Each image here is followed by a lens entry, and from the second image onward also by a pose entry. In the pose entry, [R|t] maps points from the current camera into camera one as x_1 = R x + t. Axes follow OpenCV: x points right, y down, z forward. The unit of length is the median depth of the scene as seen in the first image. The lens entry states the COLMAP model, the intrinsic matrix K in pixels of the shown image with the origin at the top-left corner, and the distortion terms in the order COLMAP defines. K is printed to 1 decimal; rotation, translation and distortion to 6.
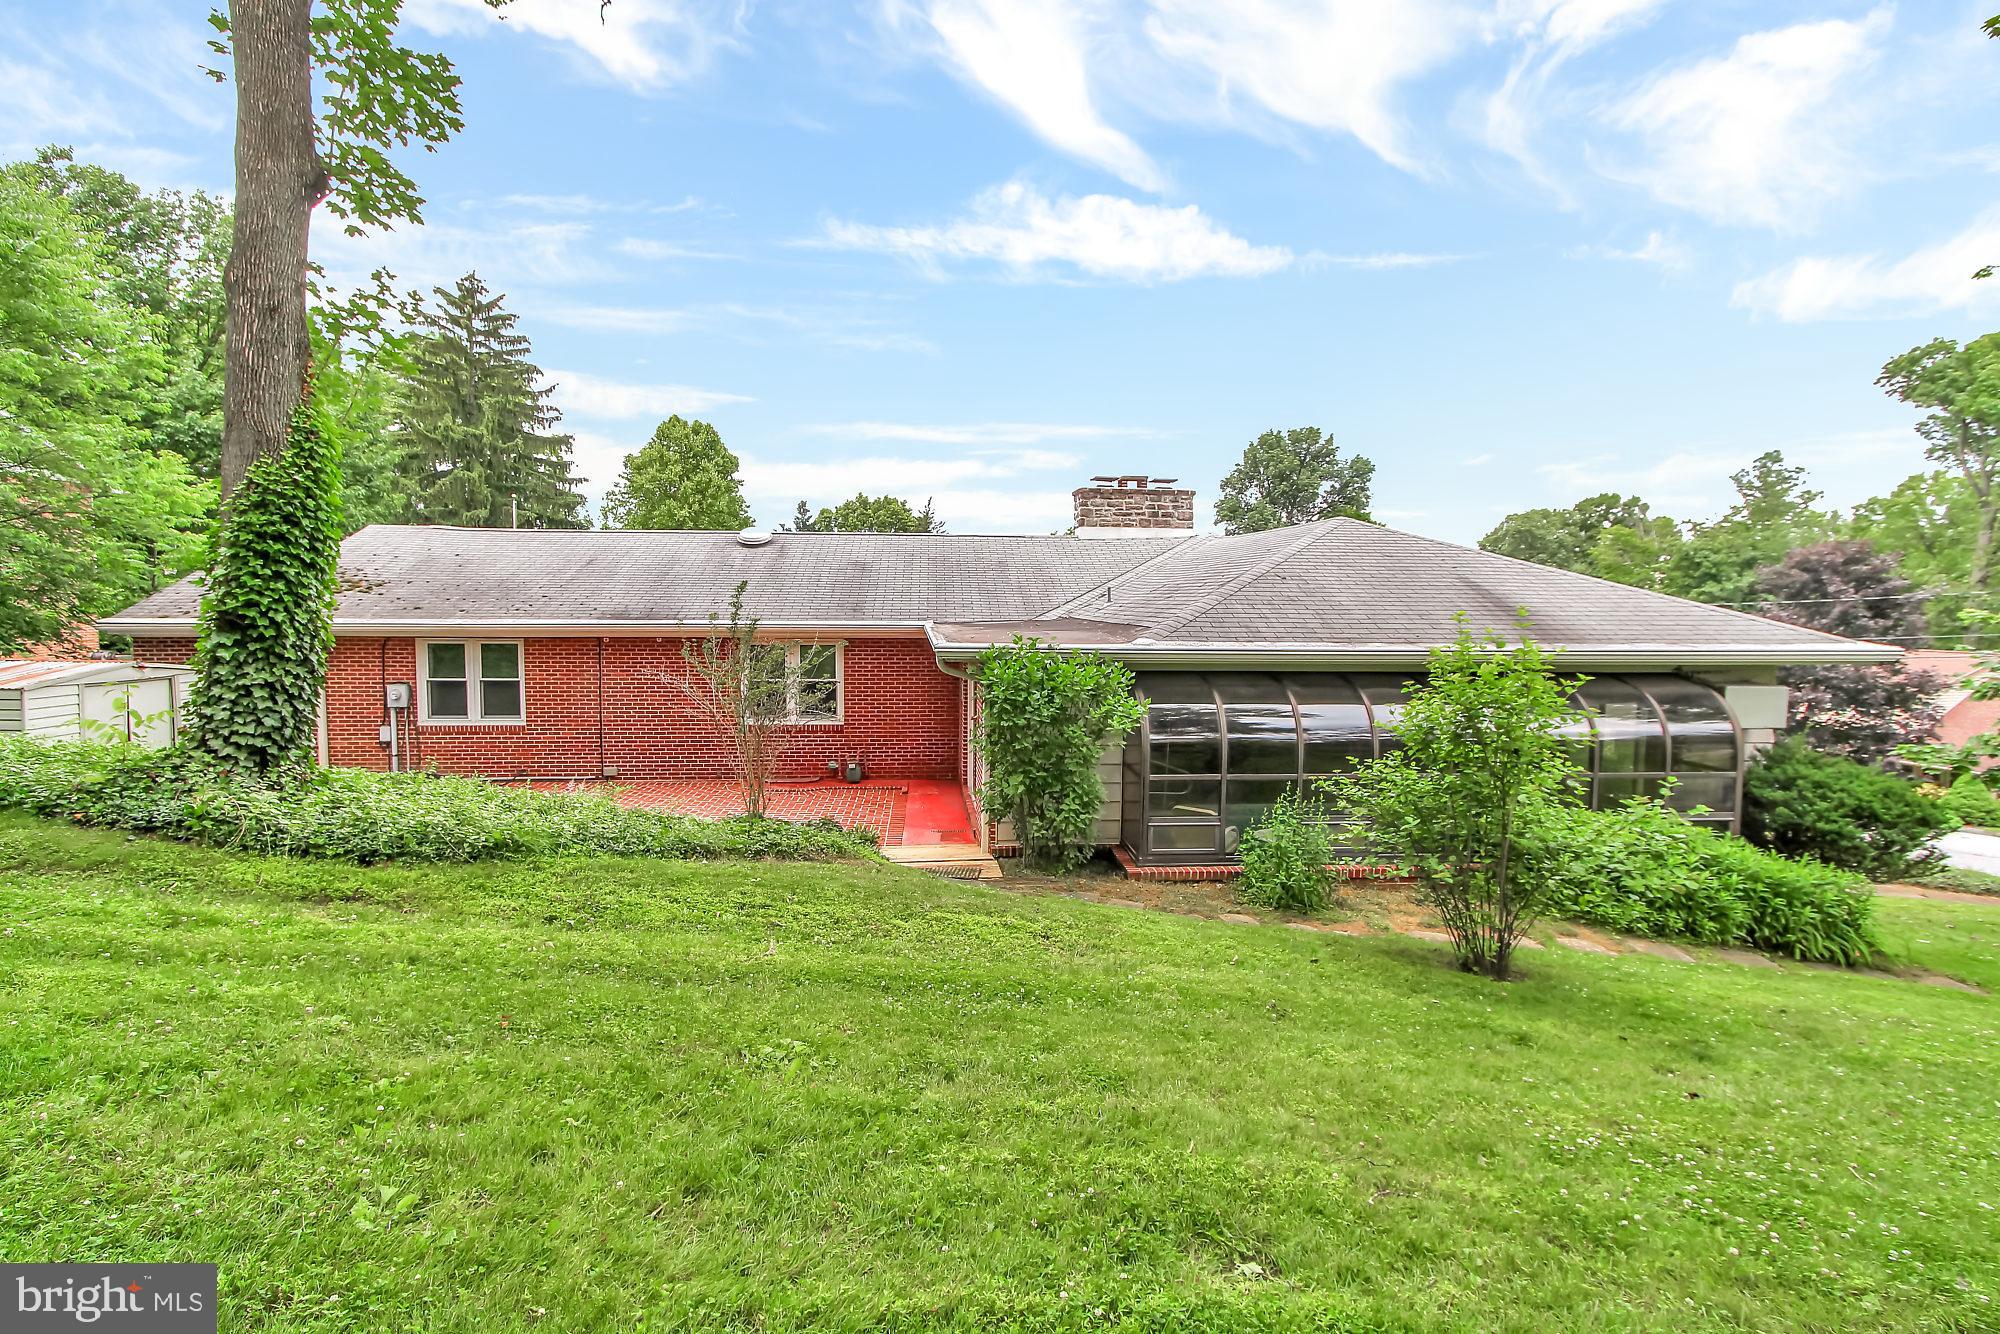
lens RADIAL K [[976.0, 0, 1056.7], [0, 976.0, 715.6], [0, 0, 1]] dist [-0.011801, 0.003124]
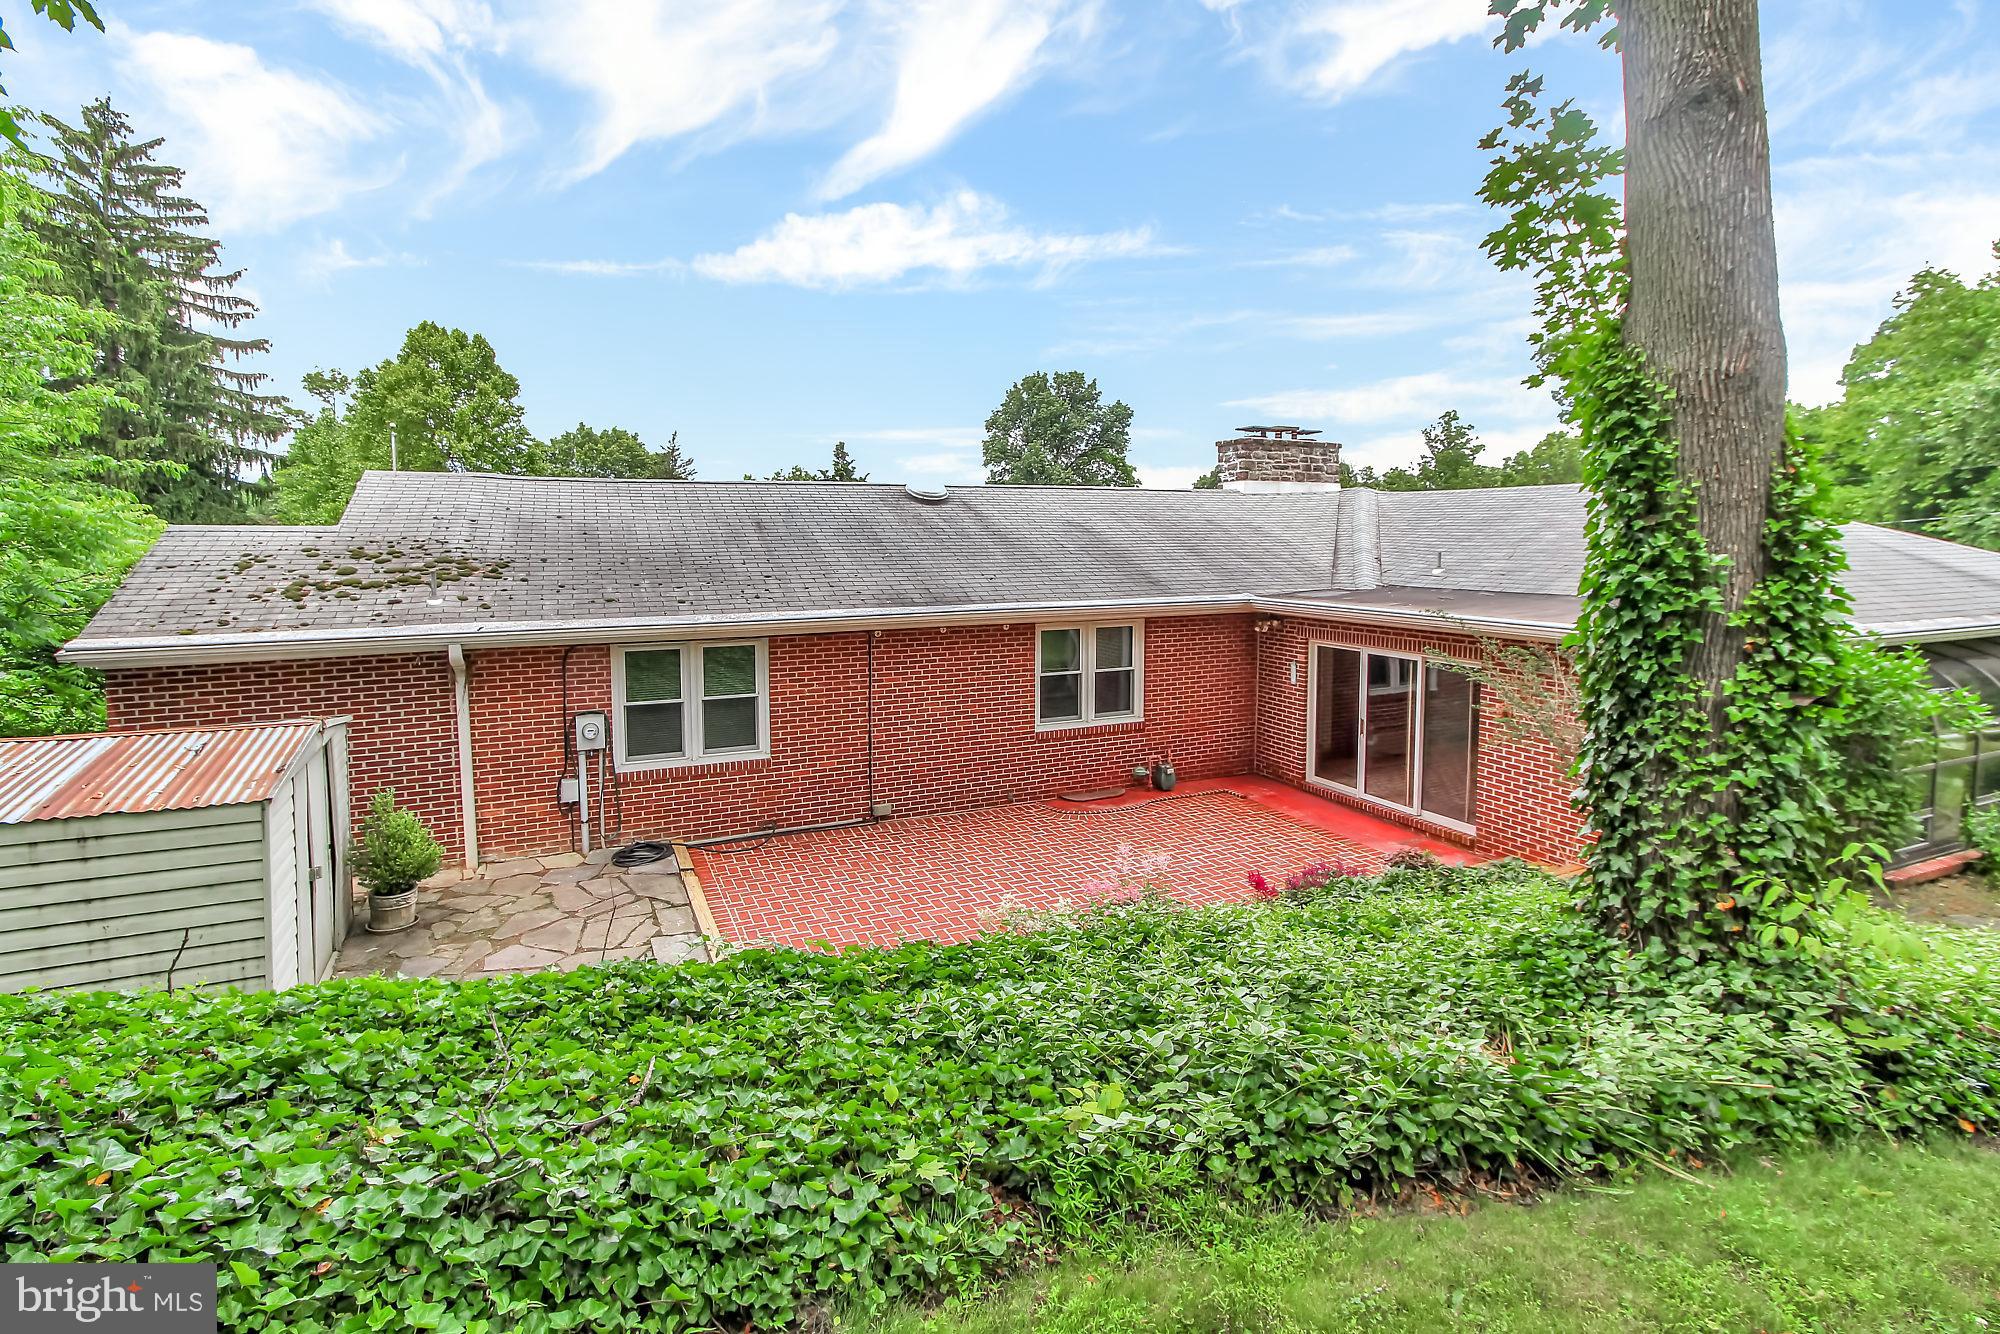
lens RADIAL K [[976.0, 0, 999.7], [0, 976.0, 661.6], [0, 0, 1]] dist [-0.011801, 0.003124]
pose [[0.936962, -0.055818, 0.344943, -0.259319], [0.052264, 0.998441, 0.019604, -0.027116], [-0.345499, -0.000340, 0.938419, 0.110933]]
